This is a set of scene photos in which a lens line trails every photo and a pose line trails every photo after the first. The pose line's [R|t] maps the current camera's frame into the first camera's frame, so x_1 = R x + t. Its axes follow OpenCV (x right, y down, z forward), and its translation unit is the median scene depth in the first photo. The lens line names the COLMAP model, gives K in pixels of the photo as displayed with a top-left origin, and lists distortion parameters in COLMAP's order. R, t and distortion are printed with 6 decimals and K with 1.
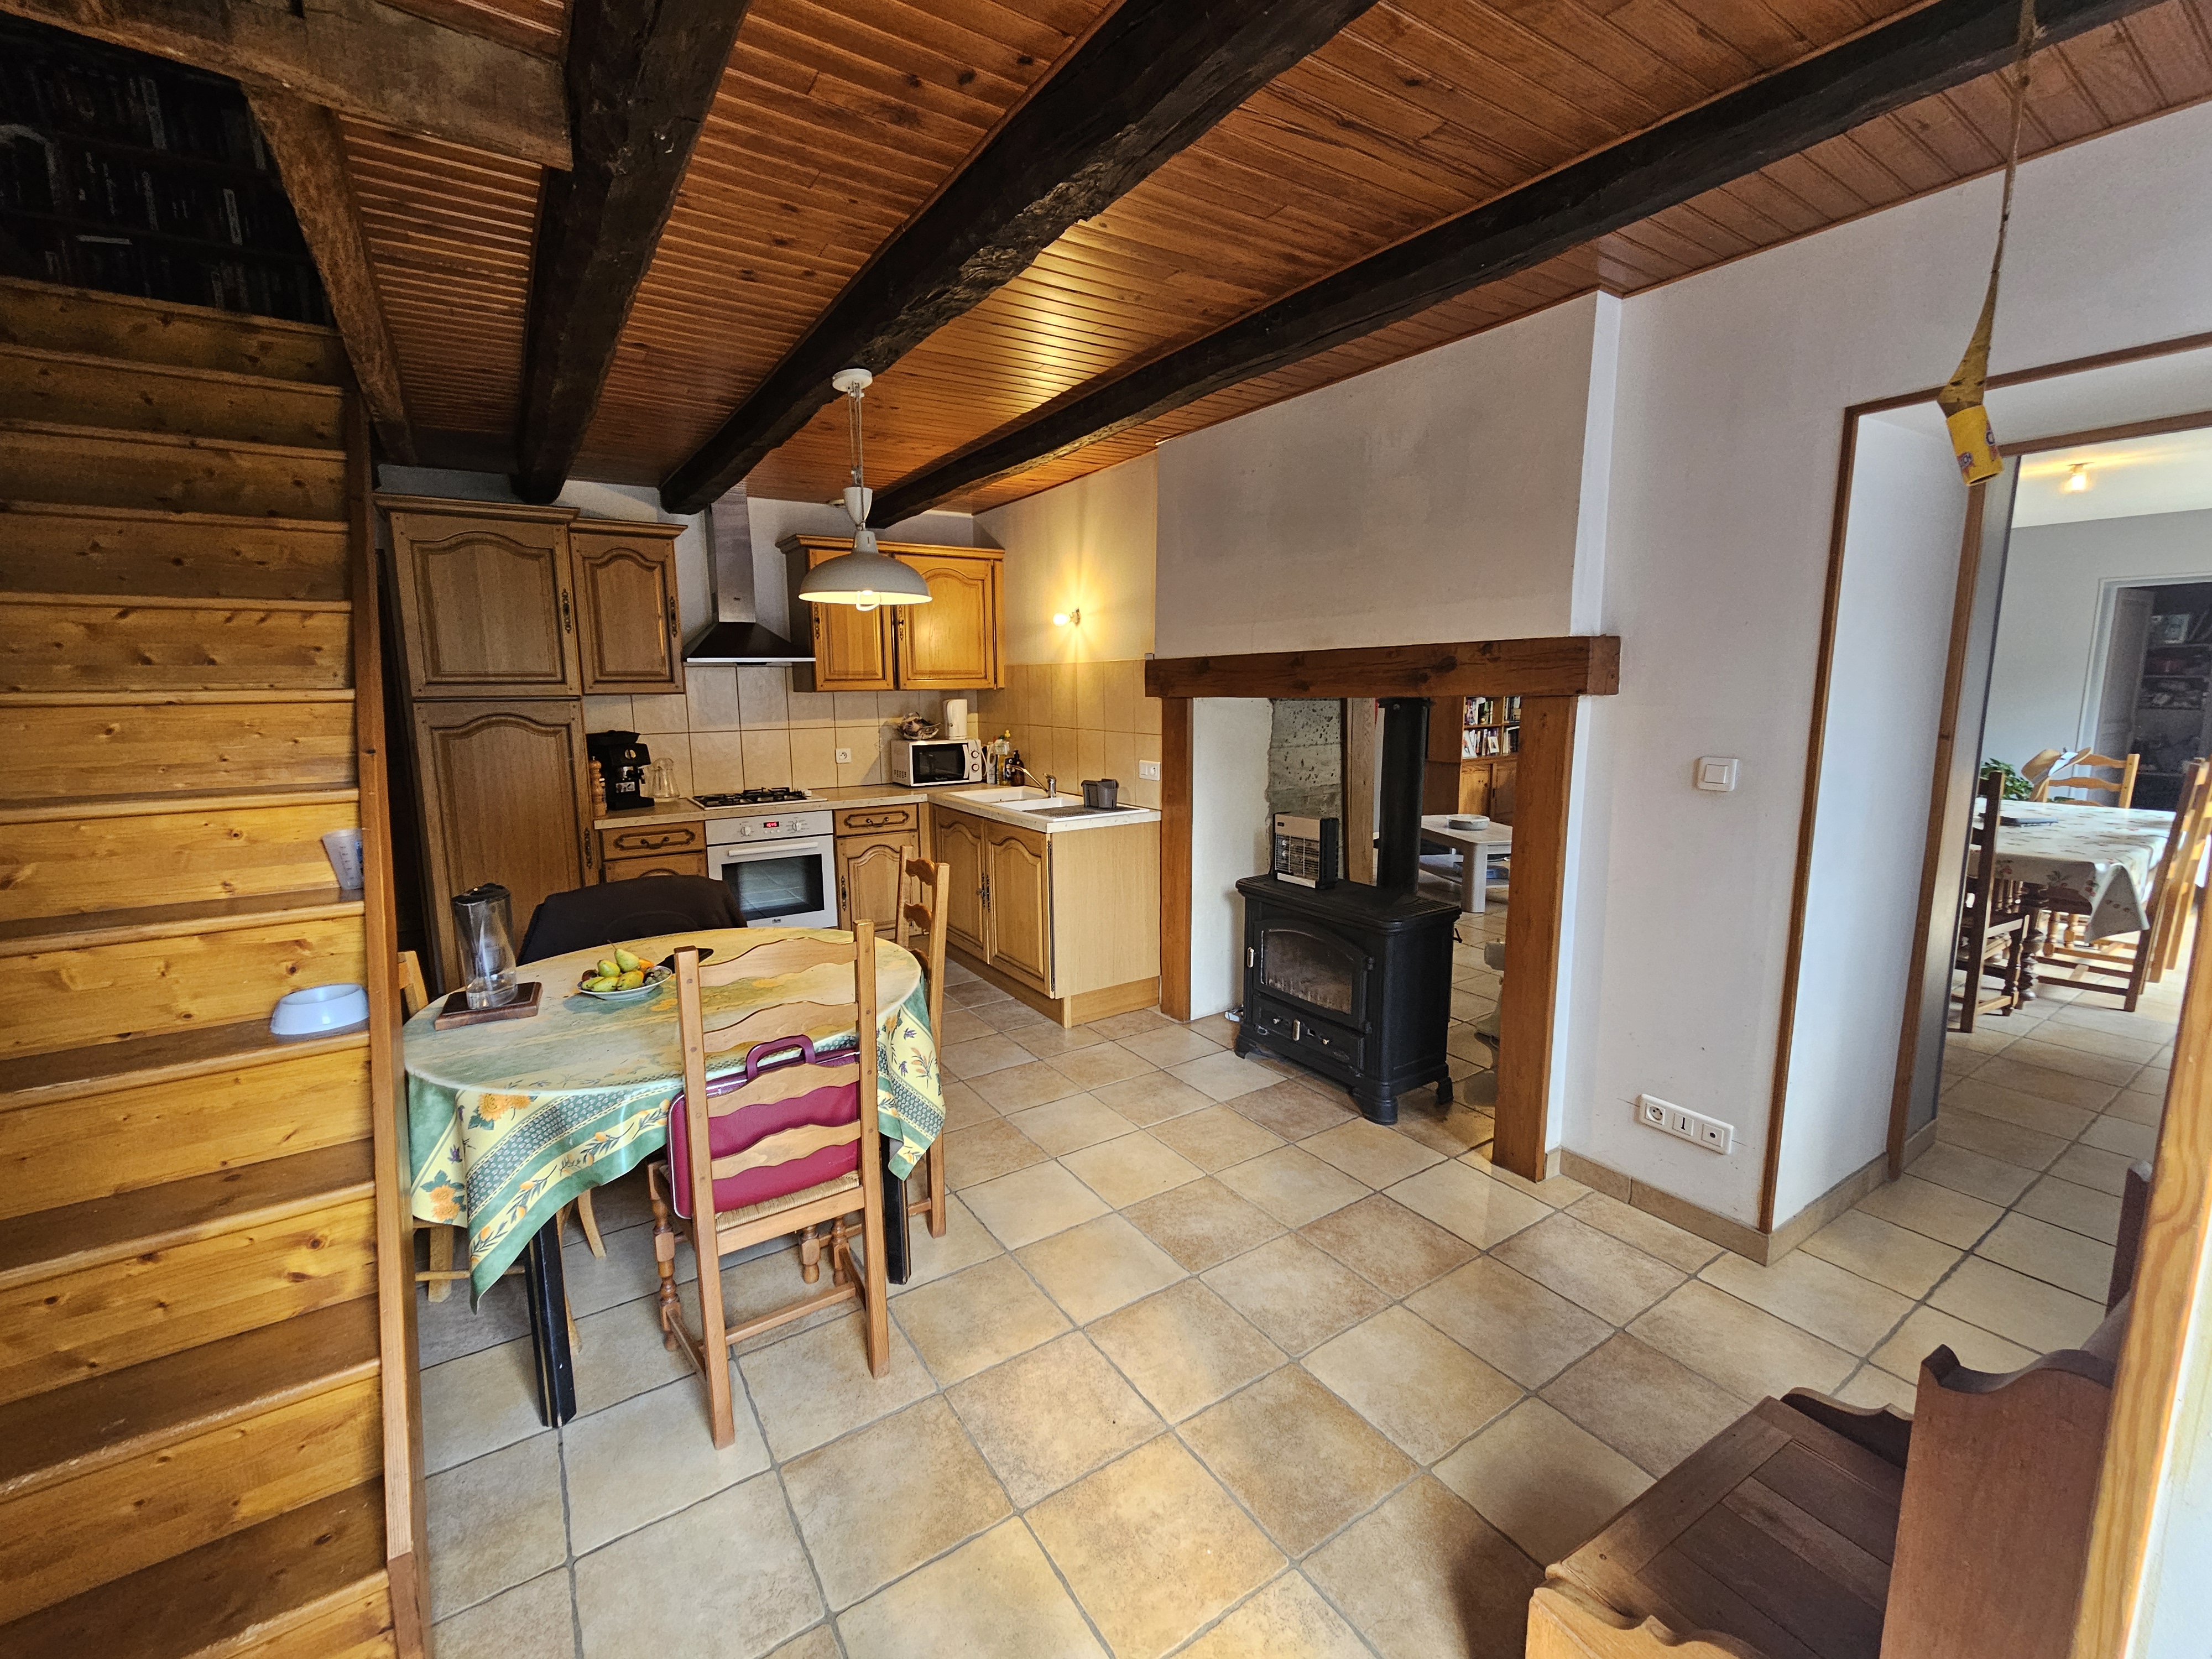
lens RADIAL K [[911.4, 0, 1091.8], [0, 911.4, 819.6], [0, 0, 1]] dist [0.000029, 0.000132]
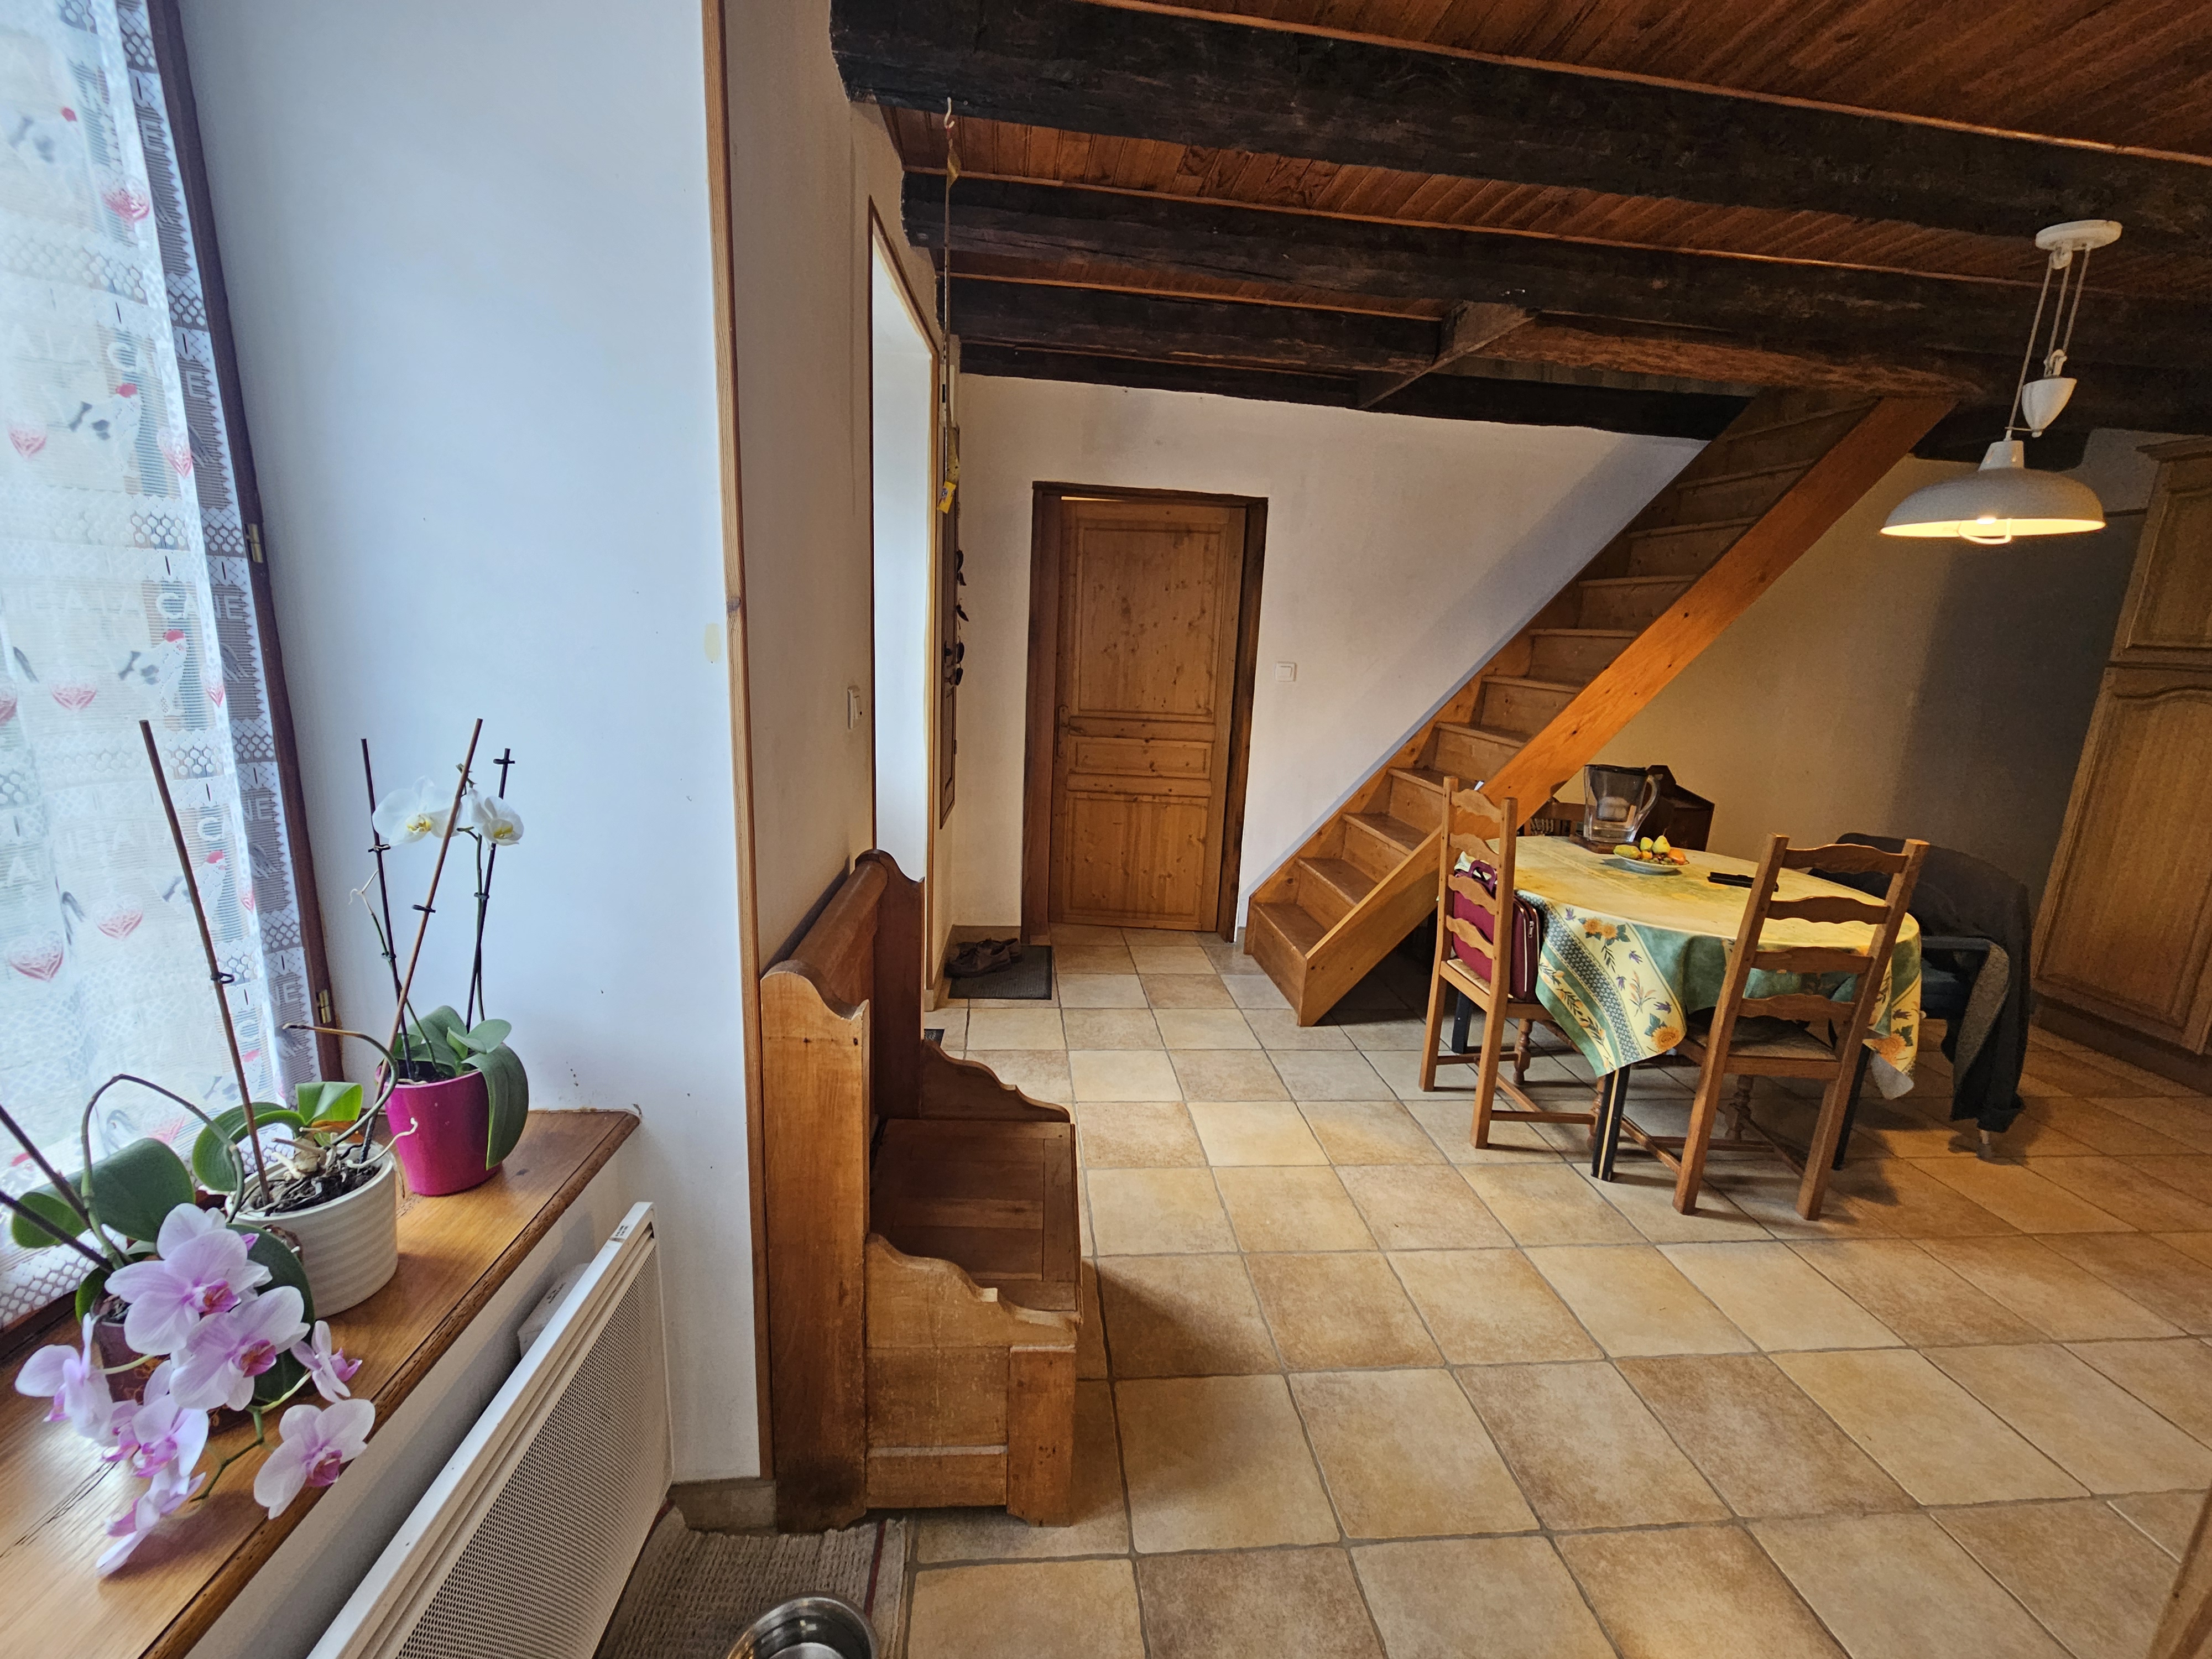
lens RADIAL K [[911.4, 0, 1091.8], [0, 911.4, 819.6], [0, 0, 1]] dist [0.000029, 0.000132]
pose [[-0.478976, 0.170219, -0.861166, 1.011486], [-0.161624, 0.947148, 0.277108, -0.113488], [0.862821, 0.271913, -0.426150, 0.865341]]
